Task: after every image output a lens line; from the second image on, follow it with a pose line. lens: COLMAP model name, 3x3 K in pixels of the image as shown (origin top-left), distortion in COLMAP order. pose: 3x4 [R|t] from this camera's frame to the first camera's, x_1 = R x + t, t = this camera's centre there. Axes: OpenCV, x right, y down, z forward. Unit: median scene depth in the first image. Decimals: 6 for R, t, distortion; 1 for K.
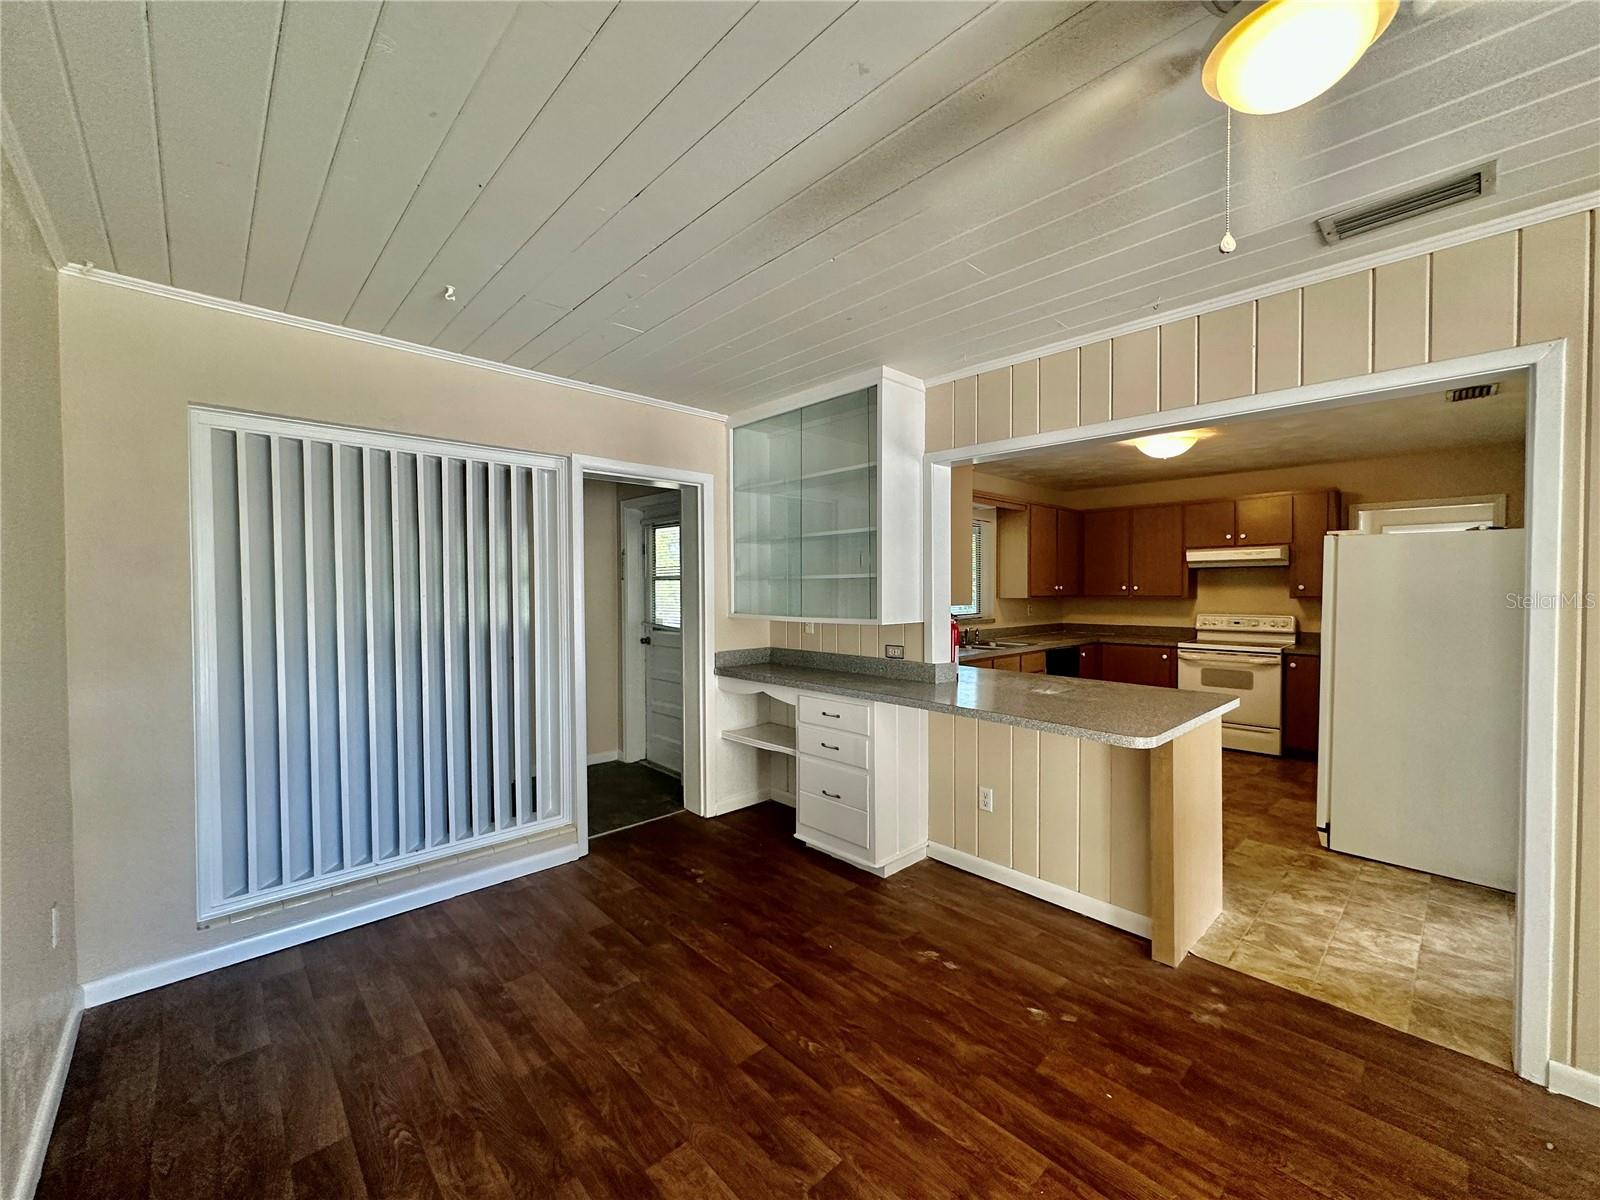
lens RADIAL K [[637.7, 0, 800.9], [0, 637.7, 599.9], [0, 0, 1]] dist [-0.004204, 0.001333]
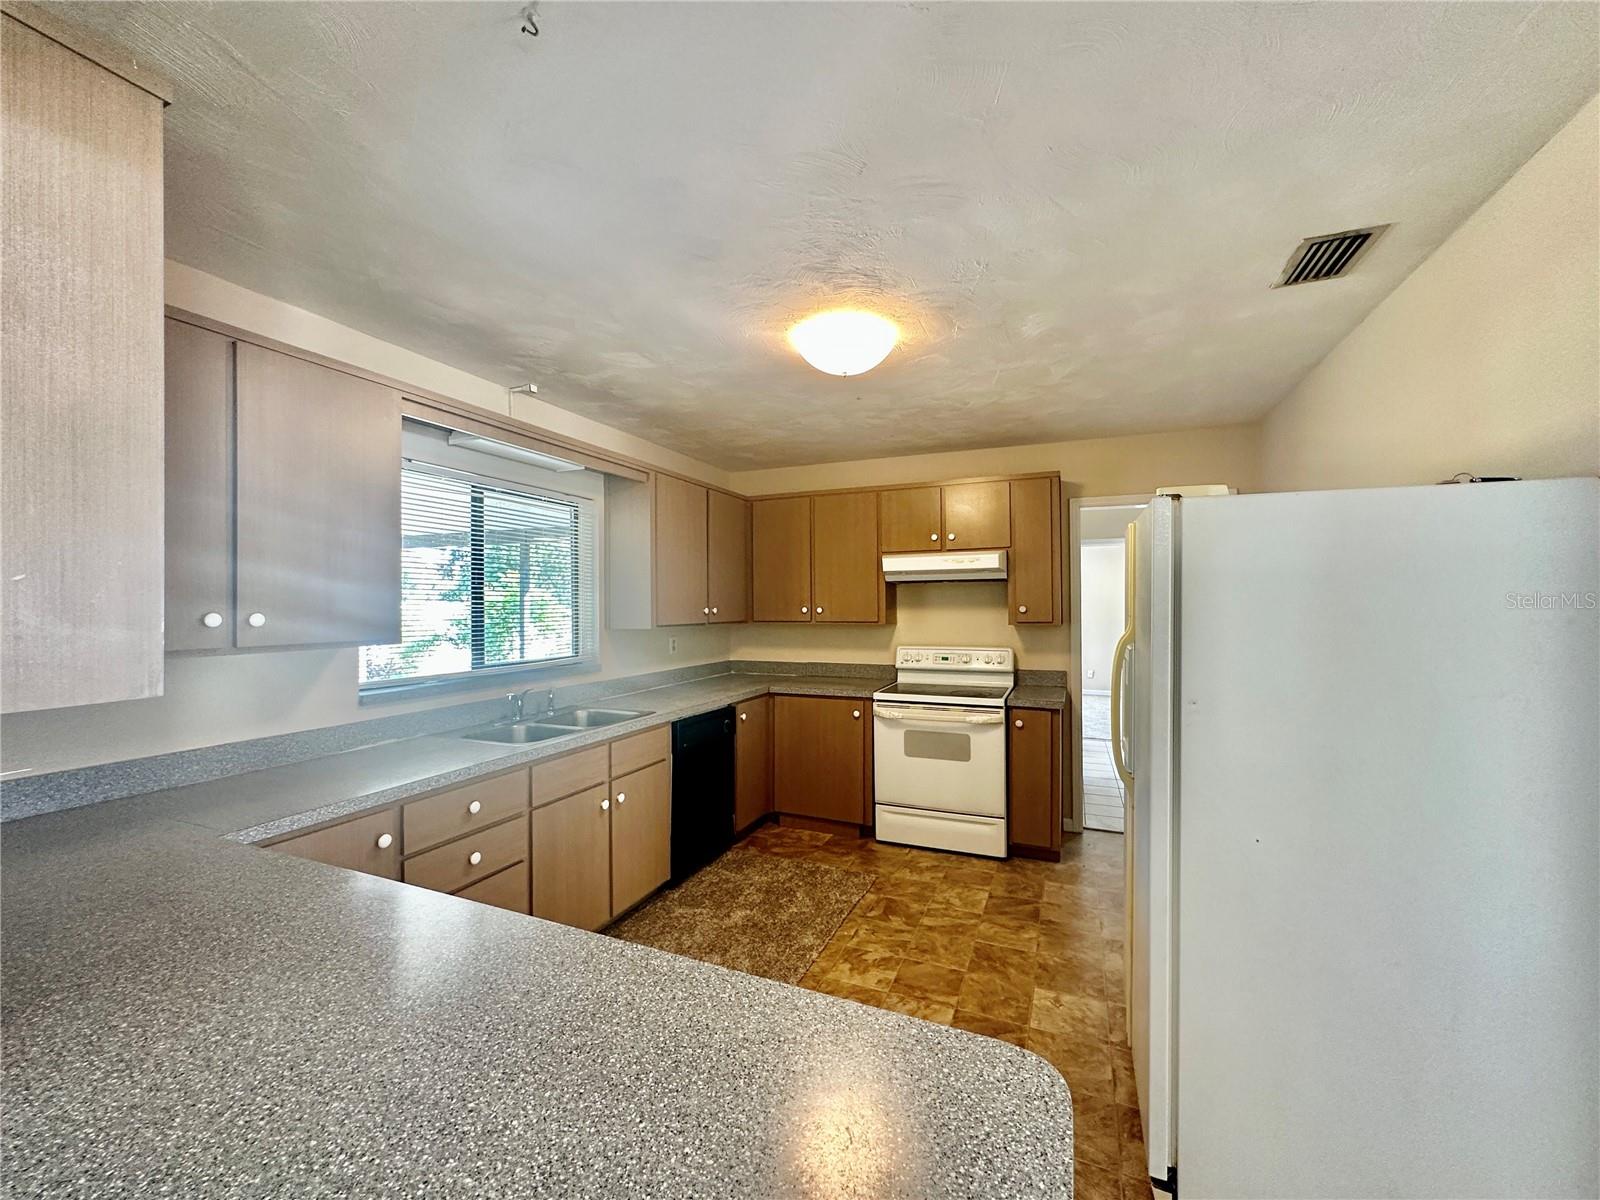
lens RADIAL K [[637.7, 0, 801.6], [0, 637.7, 598.6], [0, 0, 1]] dist [-0.004204, 0.001333]
pose [[0.916292, 0.001136, 0.400510, 0.386445], [0.011021, 0.999546, -0.028049, -0.020278], [-0.400359, 0.030116, 0.915863, 0.628032]]
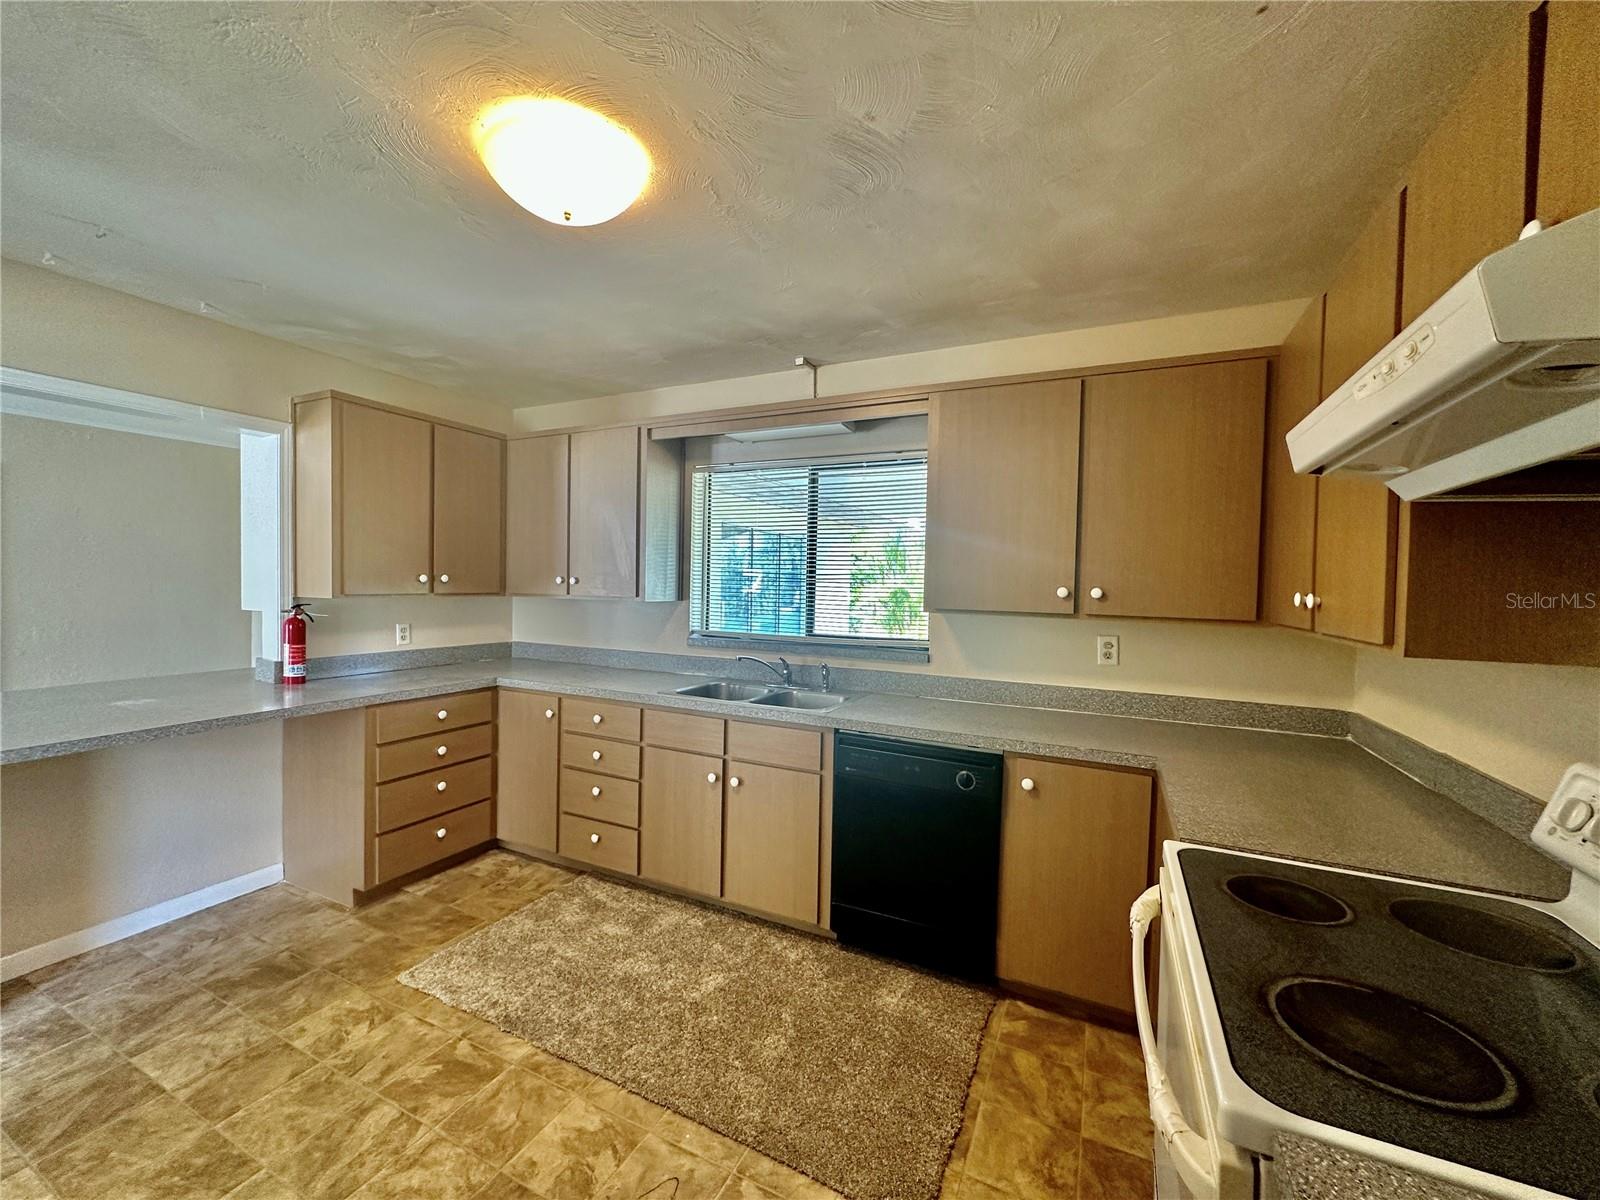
lens RADIAL K [[637.7, 0, 813.3], [0, 637.7, 585.3], [0, 0, 1]] dist [-0.004204, 0.001333]
pose [[0.365260, 0.038409, -0.930113, 1.350778], [-0.030423, 0.999107, 0.029311, -0.053171], [0.930408, 0.017590, 0.366102, 1.390662]]
